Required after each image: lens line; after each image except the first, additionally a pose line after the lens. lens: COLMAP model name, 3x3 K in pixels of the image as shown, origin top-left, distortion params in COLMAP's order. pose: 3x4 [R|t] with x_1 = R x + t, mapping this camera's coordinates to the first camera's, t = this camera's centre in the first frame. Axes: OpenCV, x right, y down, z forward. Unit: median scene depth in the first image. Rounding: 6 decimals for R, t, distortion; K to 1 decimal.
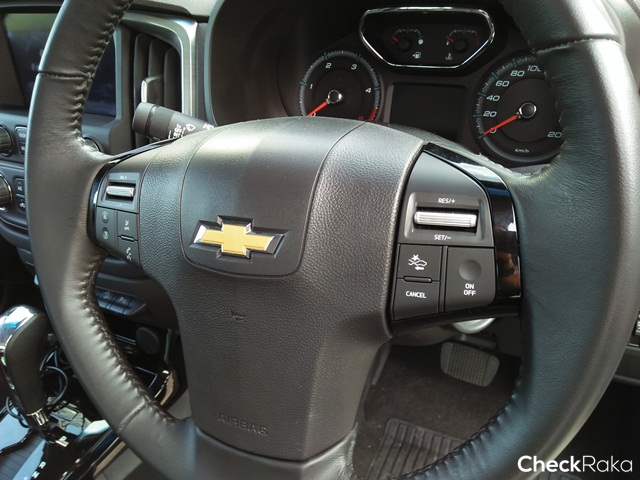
lens RADIAL K [[510.1, 0, 313.8], [0, 510.1, 241.4], [0, 0, 1]] dist [0.033489, -0.009321]
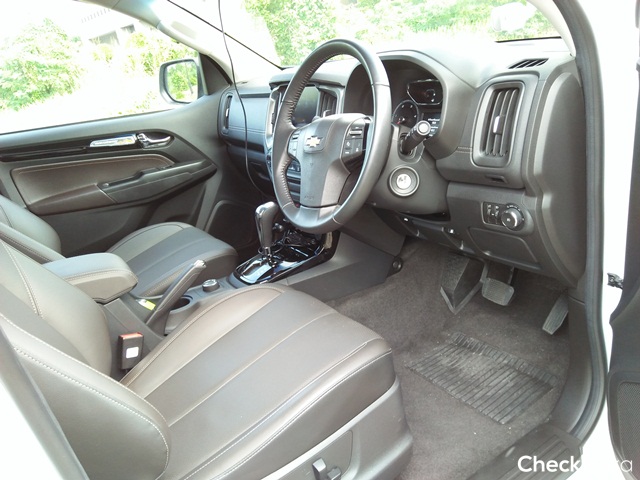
lens RADIAL K [[510.1, 0, 323.2], [0, 510.1, 238.4], [0, 0, 1]] dist [0.033489, -0.009321]
pose [[0.869573, 0.118508, -0.479372, 0.567414], [-0.187723, 0.977226, -0.098941, 0.332555], [0.456730, 0.176026, 0.872017, -0.659479]]
